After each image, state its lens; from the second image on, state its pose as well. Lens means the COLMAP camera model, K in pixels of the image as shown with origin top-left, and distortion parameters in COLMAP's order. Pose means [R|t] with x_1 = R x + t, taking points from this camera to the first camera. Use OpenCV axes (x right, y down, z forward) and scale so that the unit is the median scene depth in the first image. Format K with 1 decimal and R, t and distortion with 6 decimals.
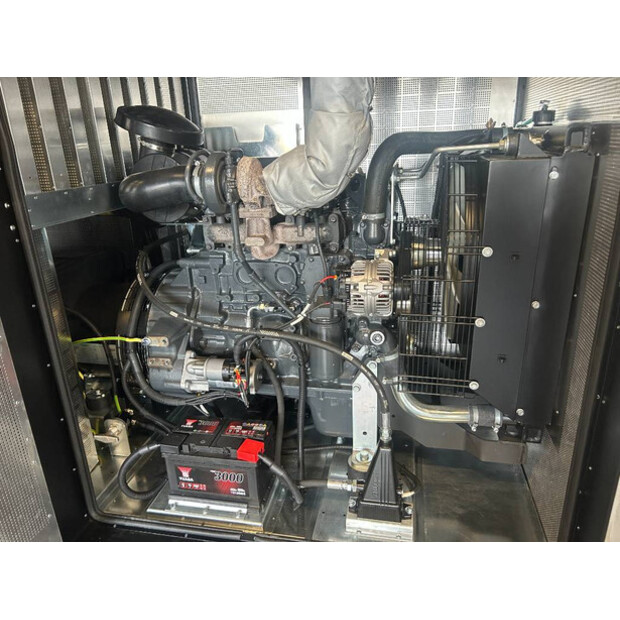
lens RADIAL K [[466.2, 0, 310.0], [0, 466.2, 310.0], [0, 0, 1]] dist [0.007407, 0.000355]
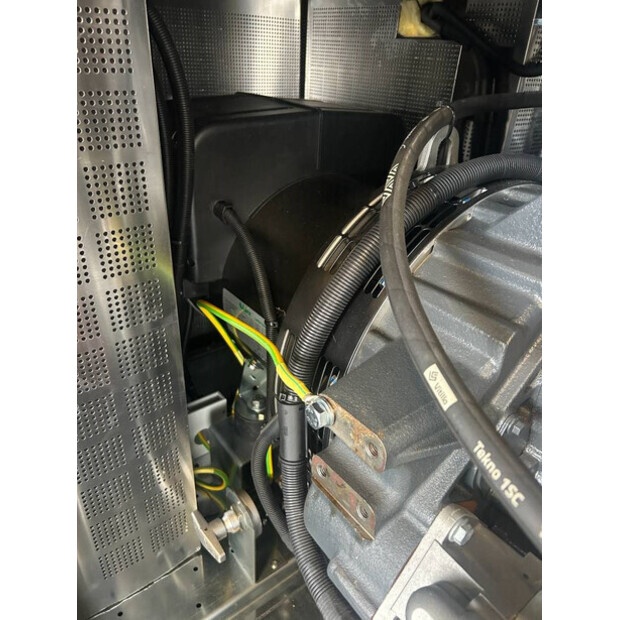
lens RADIAL K [[466.2, 0, 310.0], [0, 466.2, 310.0], [0, 0, 1]] dist [0.007407, 0.000355]
pose [[0.755044, 0.379671, -0.534564, -0.215131], [-0.283142, 0.924155, 0.256454, -0.053777], [0.591388, -0.042277, 0.805278, 0.722786]]
